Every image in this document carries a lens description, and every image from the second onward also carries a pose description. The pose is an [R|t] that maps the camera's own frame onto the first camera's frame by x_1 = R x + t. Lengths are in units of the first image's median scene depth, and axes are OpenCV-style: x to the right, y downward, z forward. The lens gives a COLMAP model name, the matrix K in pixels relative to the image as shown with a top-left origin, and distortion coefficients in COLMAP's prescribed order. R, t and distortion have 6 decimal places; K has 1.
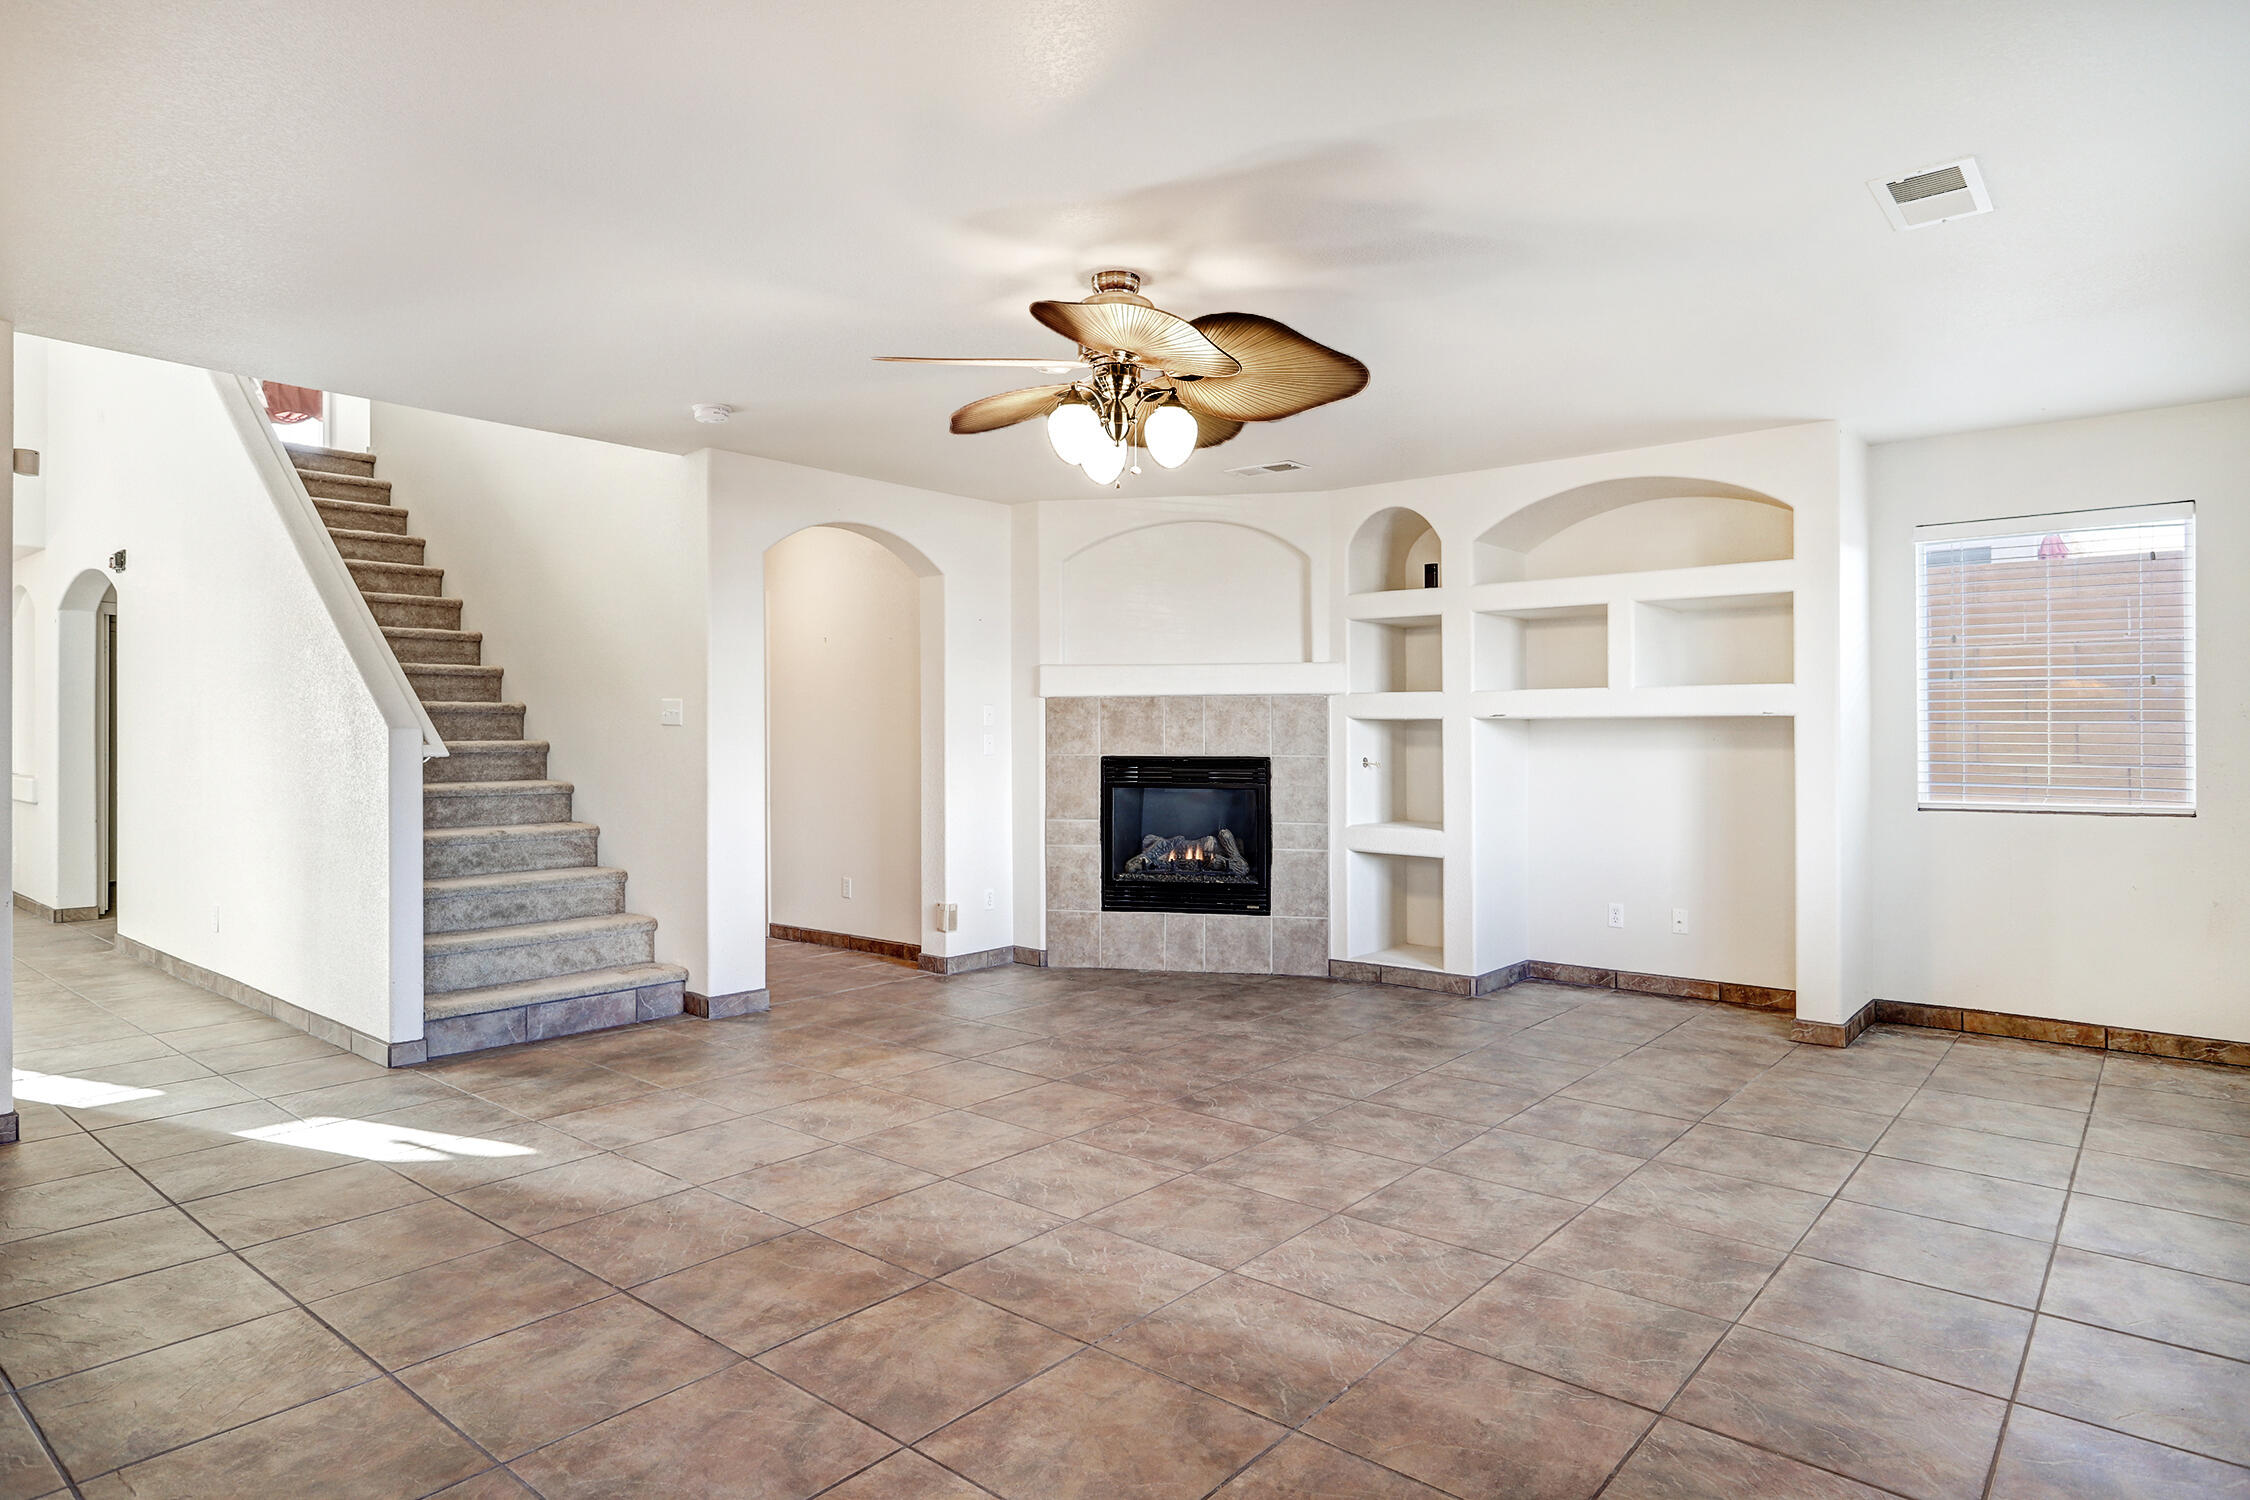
lens RADIAL K [[1282.8, 0, 1117.1], [0, 1282.8, 727.3], [0, 0, 1]] dist [-0.006273, -0.000583]
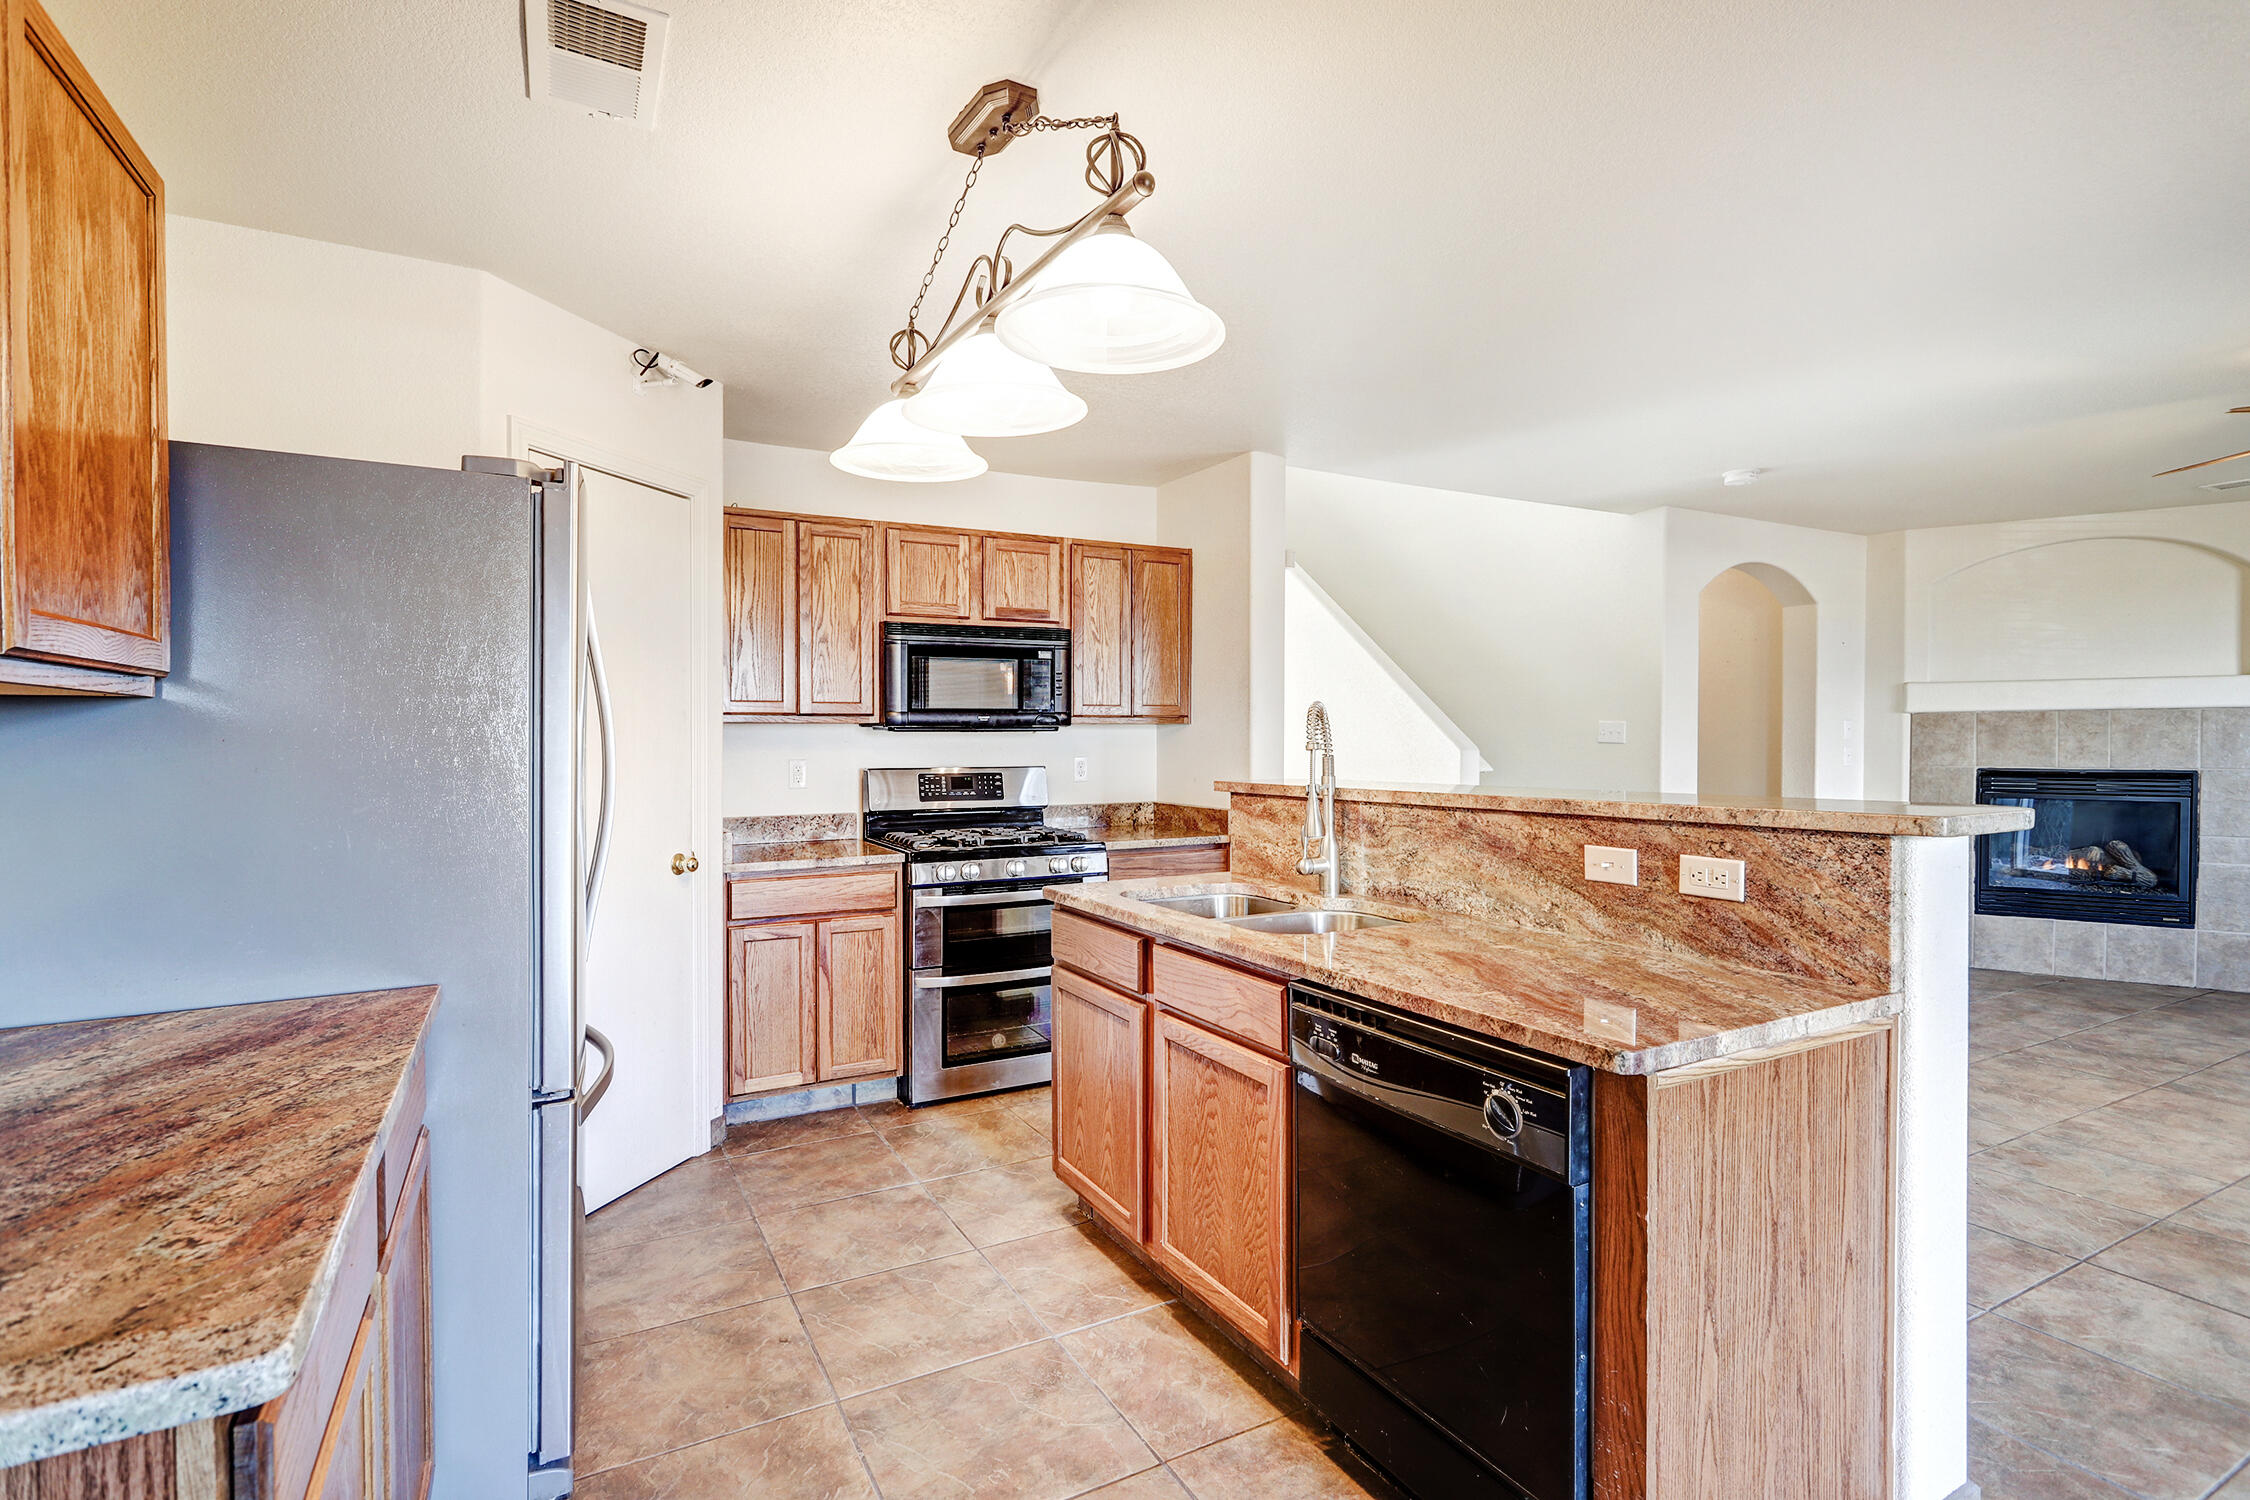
lens RADIAL K [[1071.1, 0, 1123.7], [0, 1071.1, 740.5], [0, 0, 1]] dist [-0.003251, 0.000998]
pose [[0.930539, -0.002246, -0.366186, -0.363416], [0.007237, 0.999899, 0.012256, -0.016823], [0.366122, -0.014055, 0.930461, -0.080795]]
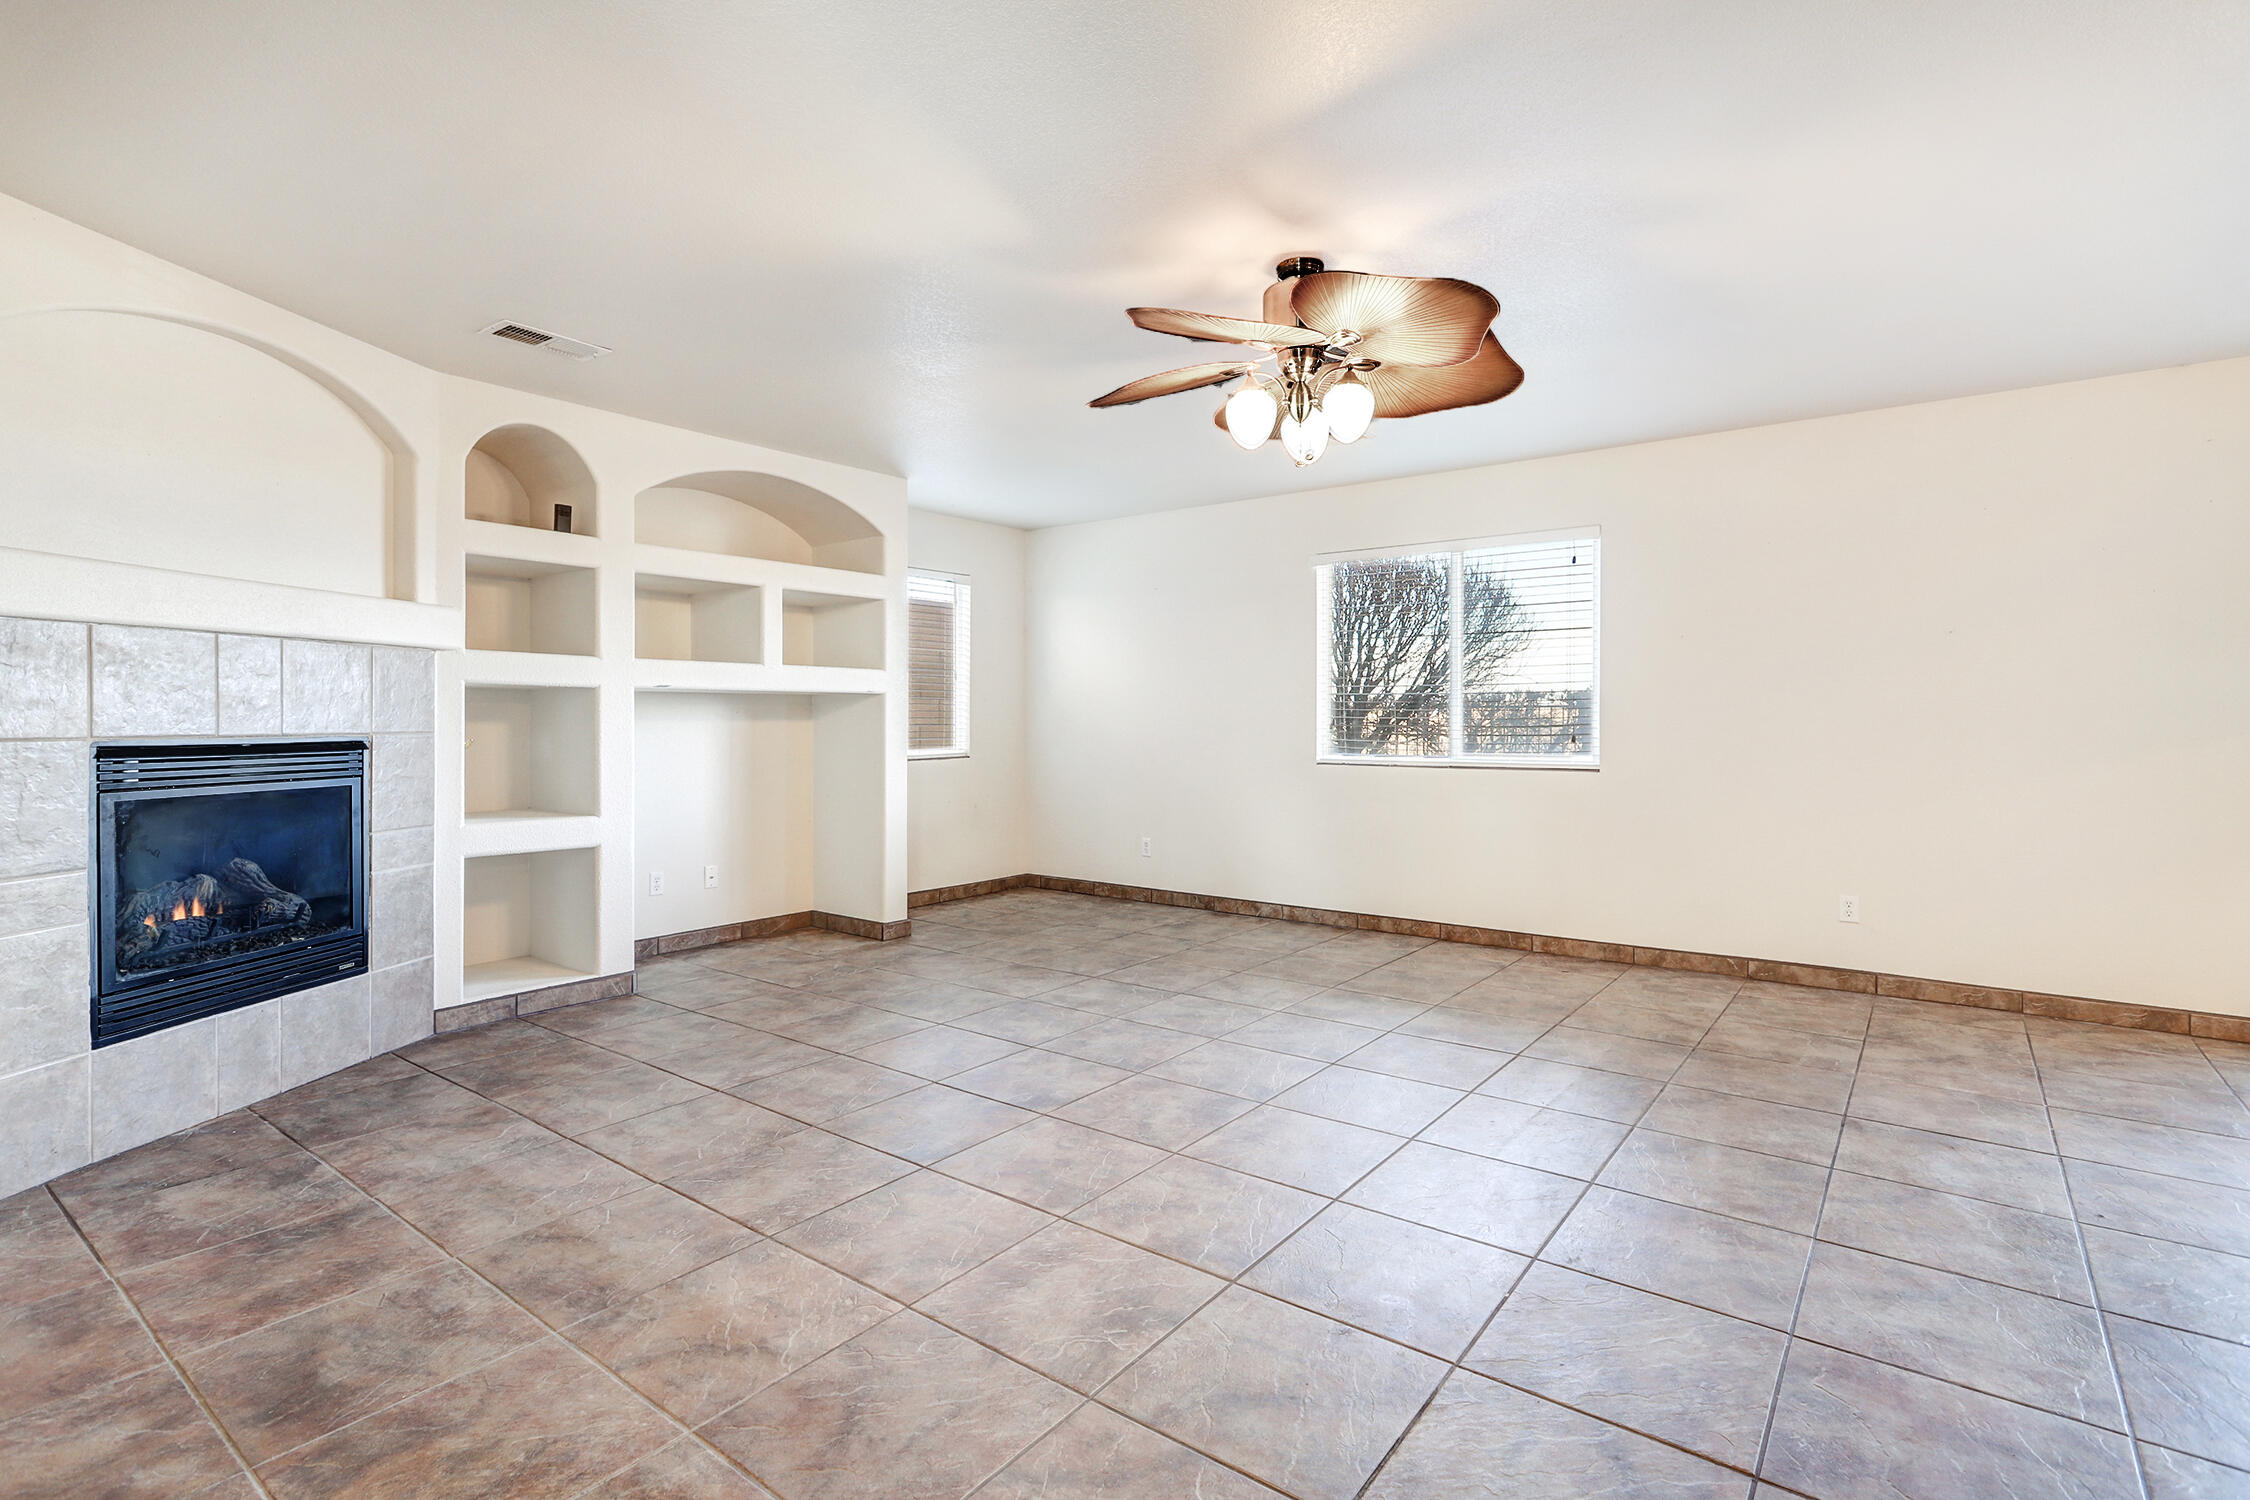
lens RADIAL K [[1071.1, 0, 1123.7], [0, 1071.1, 740.5], [0, 0, 1]] dist [-0.003251, 0.000998]
pose [[-0.052199, -0.021109, 0.998414, -0.474371], [-0.008576, 0.999749, 0.020689, 0.010638], [-0.998600, -0.007482, -0.052367, 0.655753]]
